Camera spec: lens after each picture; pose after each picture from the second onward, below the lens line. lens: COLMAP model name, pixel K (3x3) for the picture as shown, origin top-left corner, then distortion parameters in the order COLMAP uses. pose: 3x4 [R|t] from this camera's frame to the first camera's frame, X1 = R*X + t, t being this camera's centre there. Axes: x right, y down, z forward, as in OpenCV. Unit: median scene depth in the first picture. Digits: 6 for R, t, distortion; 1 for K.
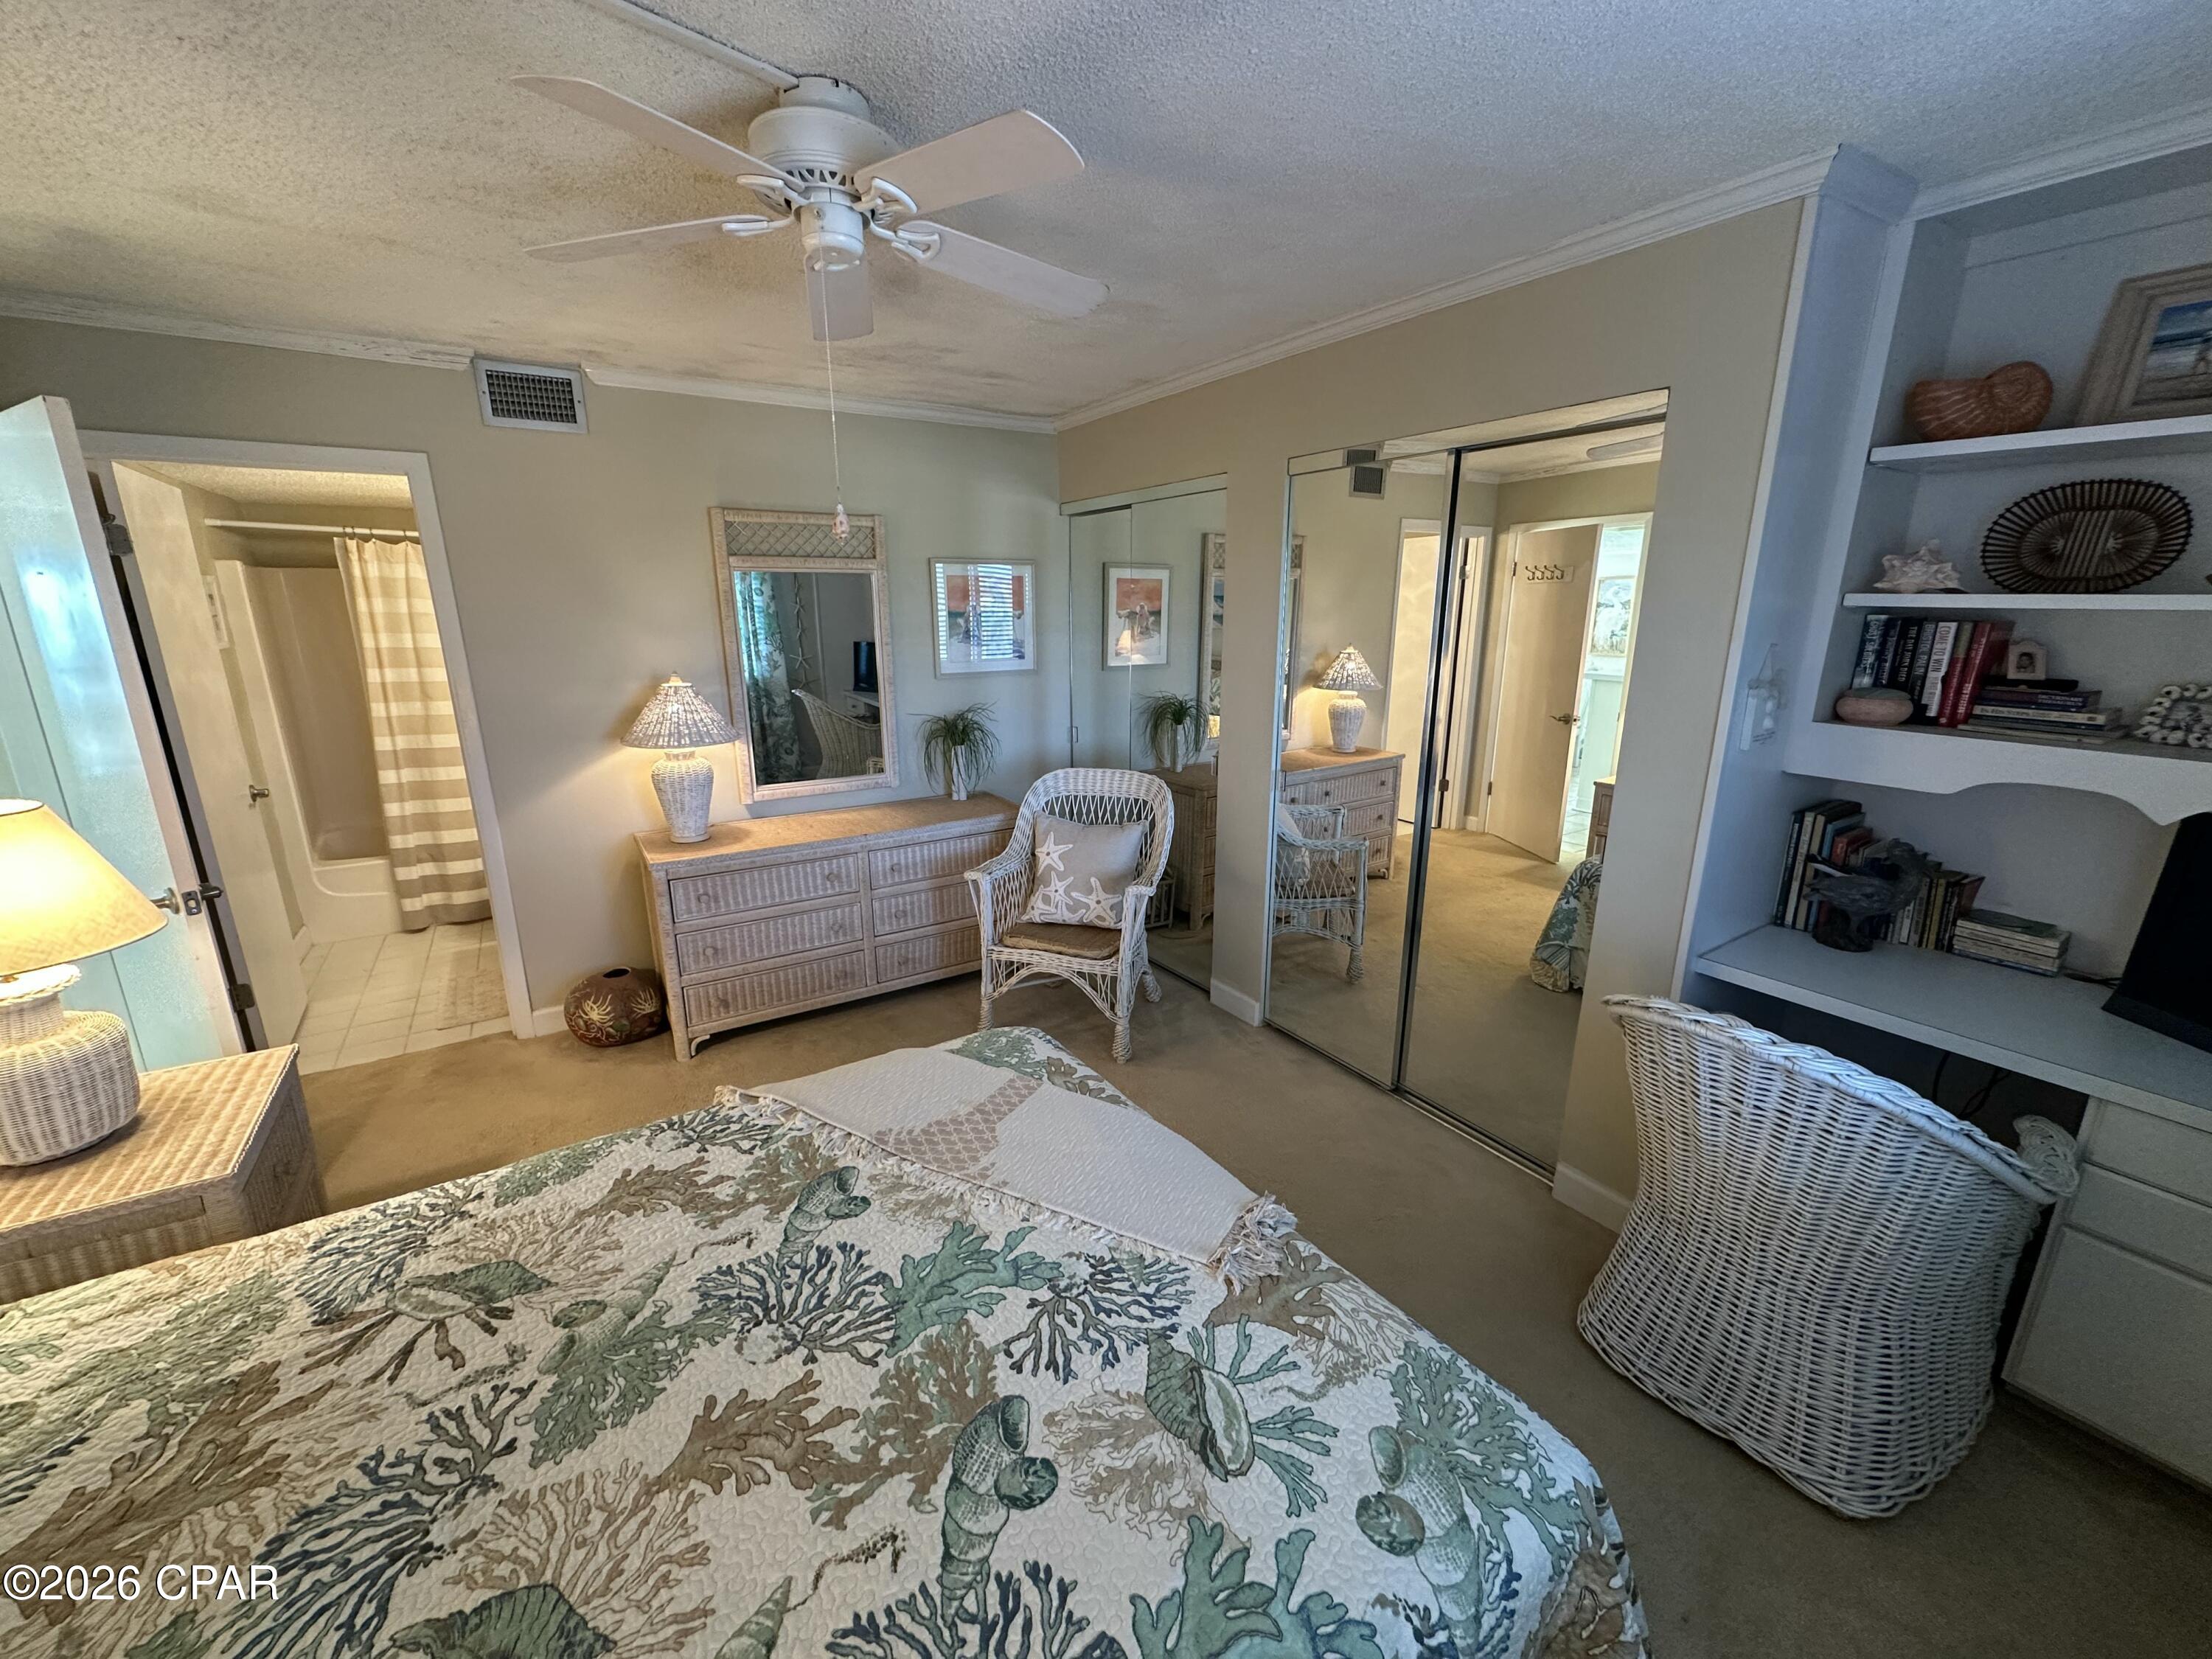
lens RADIAL K [[879.9, 0, 1107.7], [0, 879.9, 830.3], [0, 0, 1]] dist [-0.003921, 0.000292]
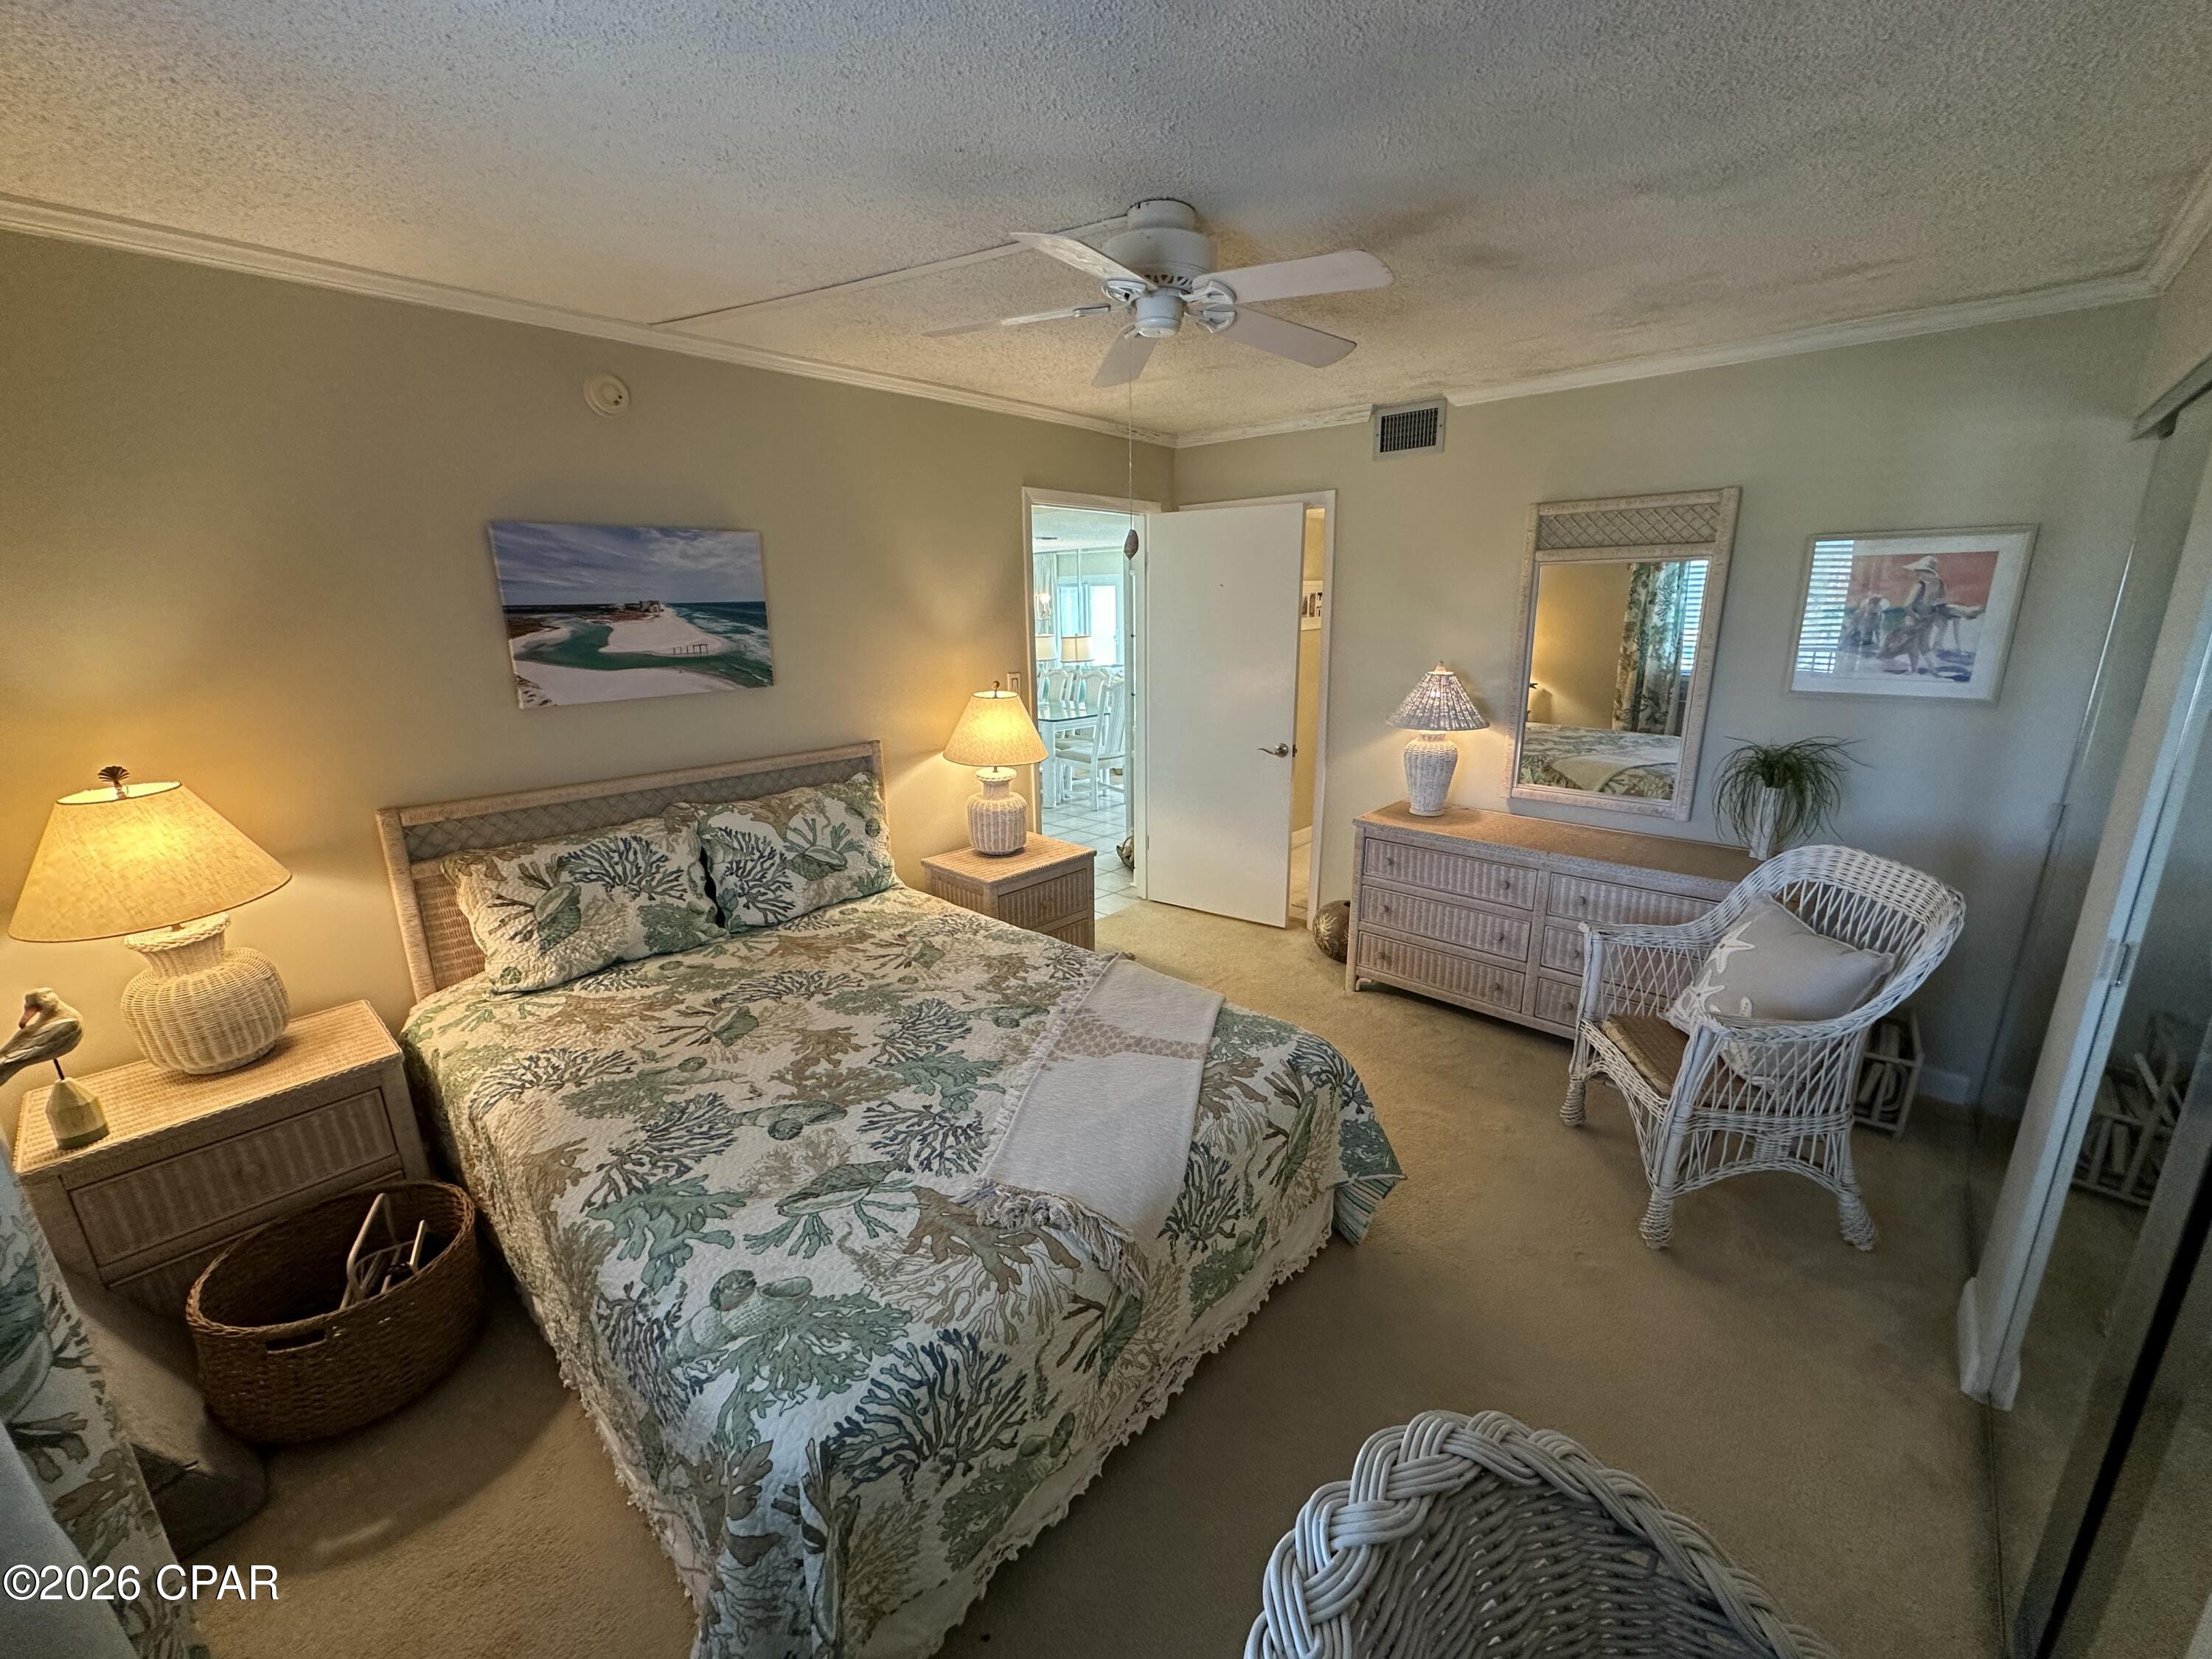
lens RADIAL K [[879.9, 0, 1107.6], [0, 879.9, 831.2], [0, 0, 1]] dist [-0.003921, 0.000292]
pose [[0.245204, 0.244563, -0.938117, 1.202843], [-0.230602, 0.954599, 0.188585, -0.216739], [0.941646, 0.170090, 0.290468, 0.788201]]
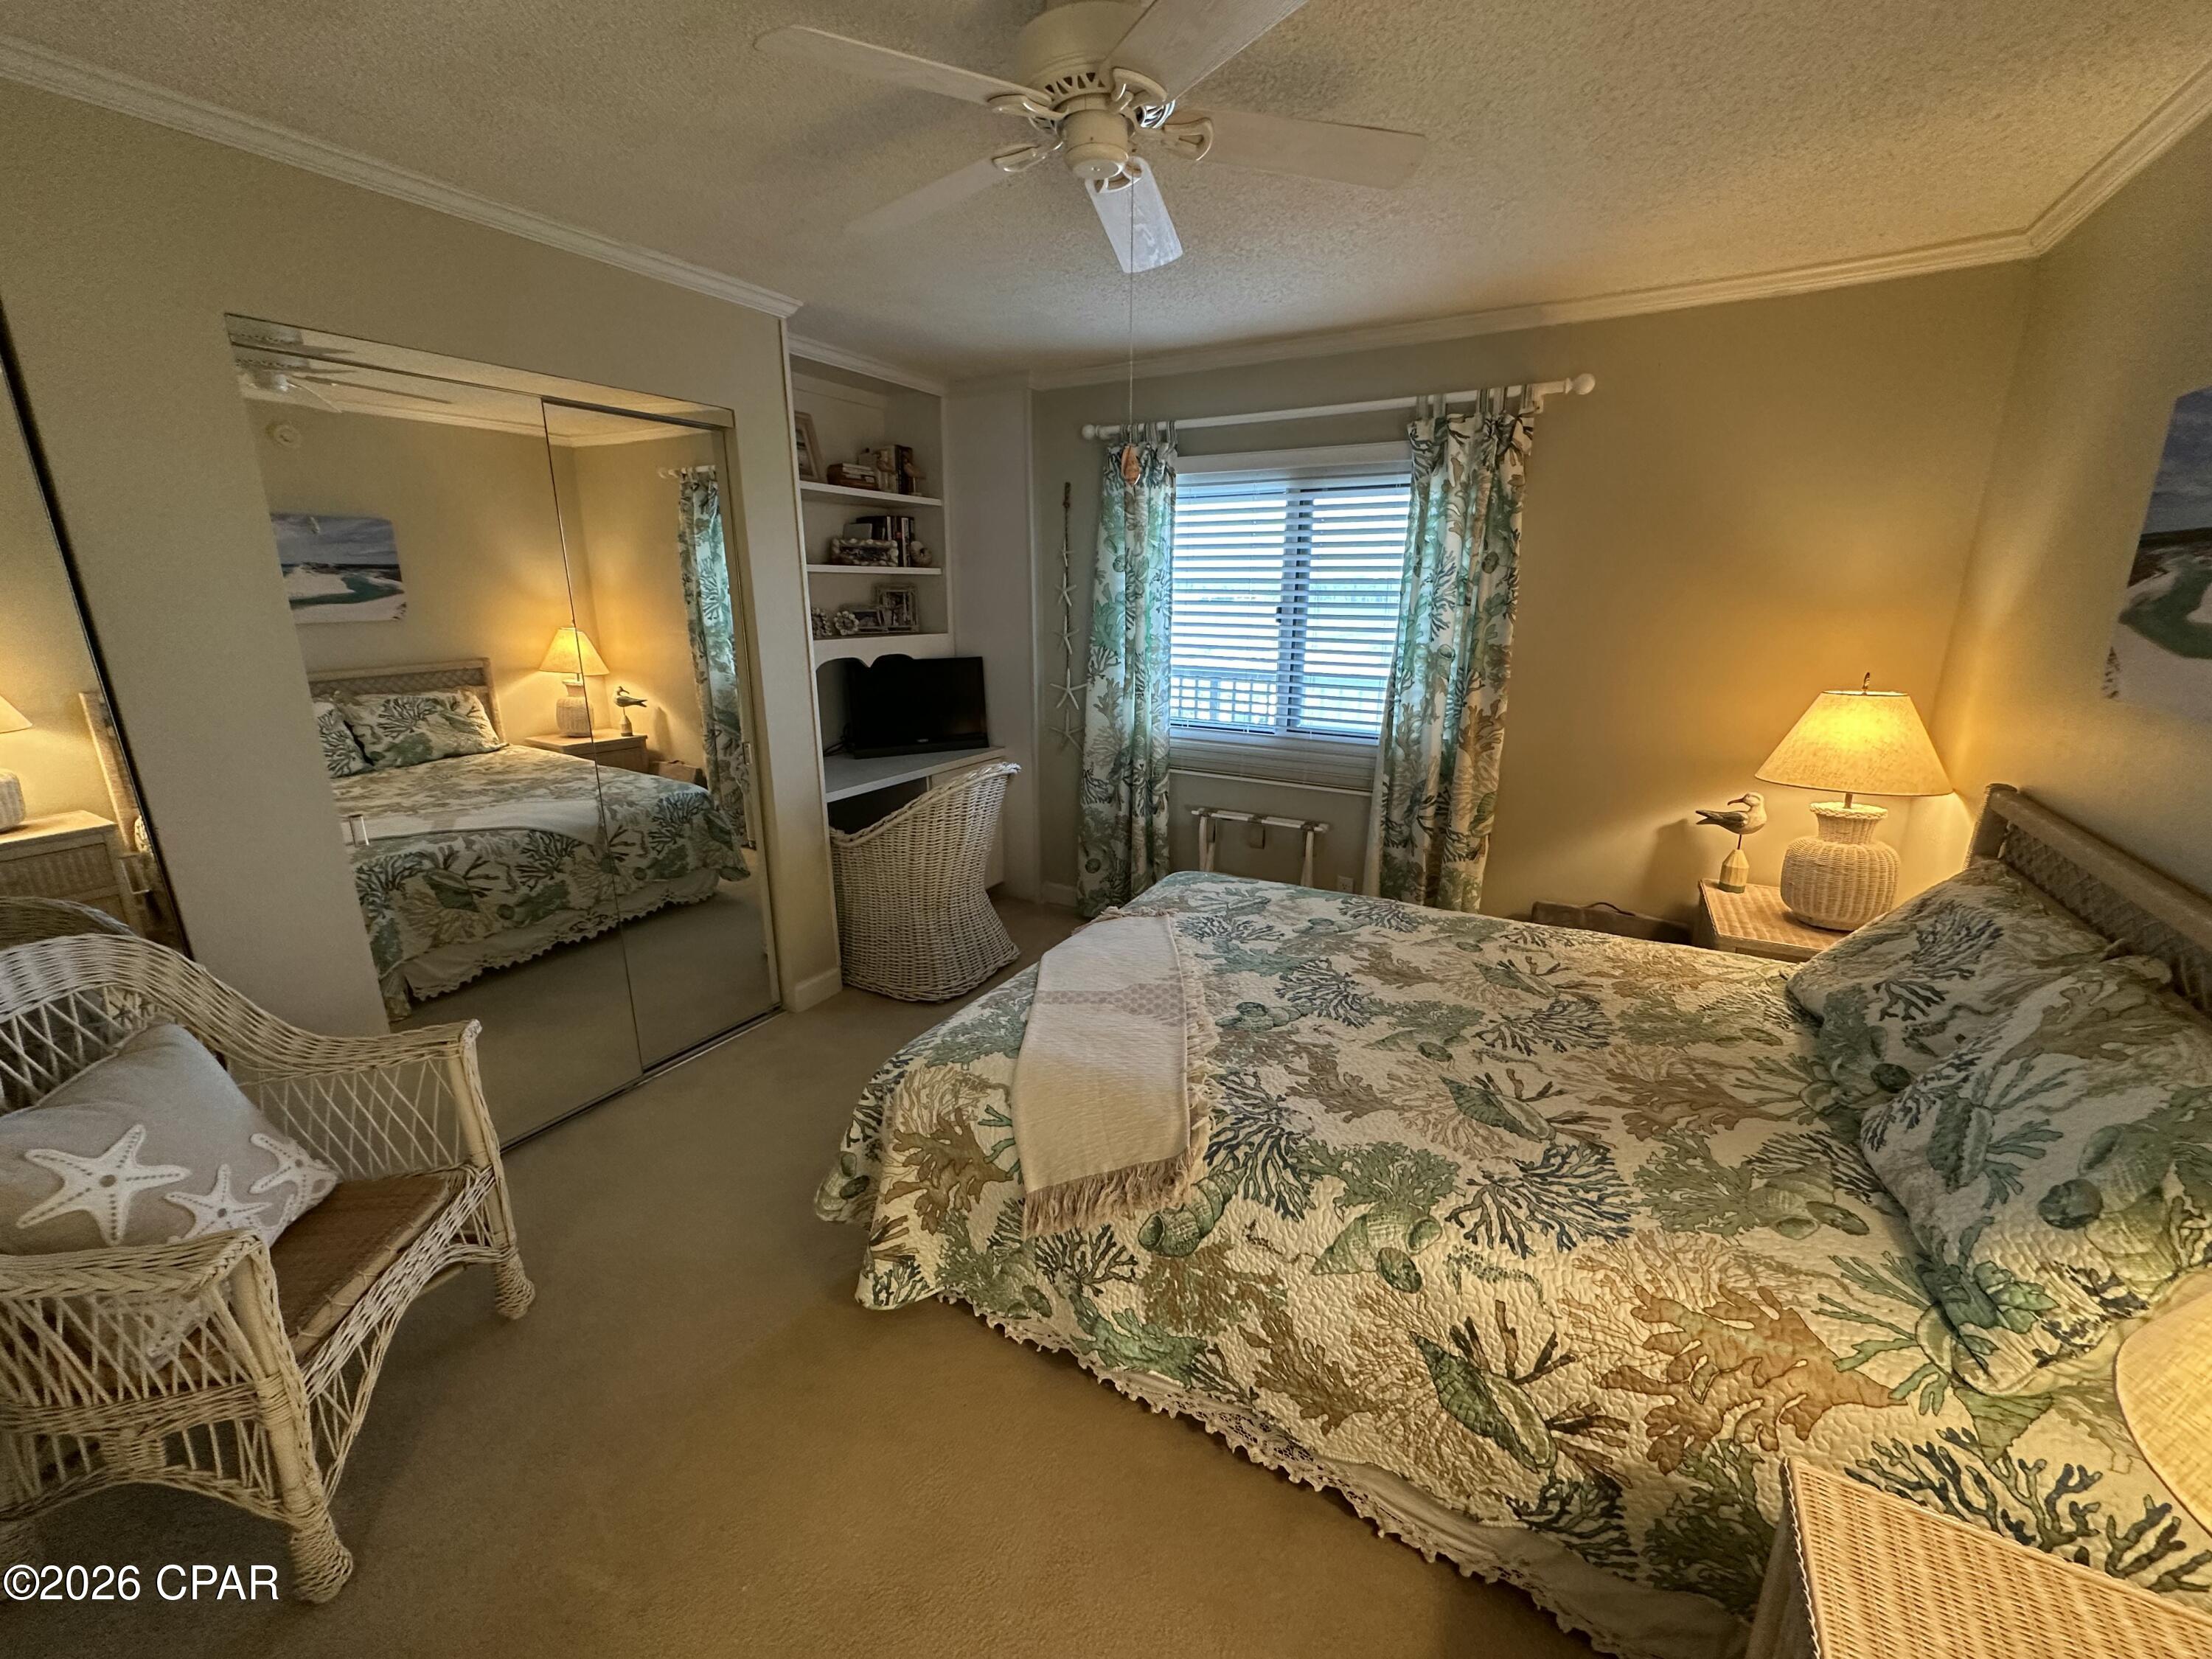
lens RADIAL K [[879.9, 0, 1104.5], [0, 879.9, 829.7], [0, 0, 1]] dist [-0.003921, 0.000292]
pose [[-0.443616, -0.239999, 0.863484, -1.492402], [0.226367, 0.902231, 0.367065, -0.418363], [-0.867158, 0.358300, -0.345916, 1.808904]]
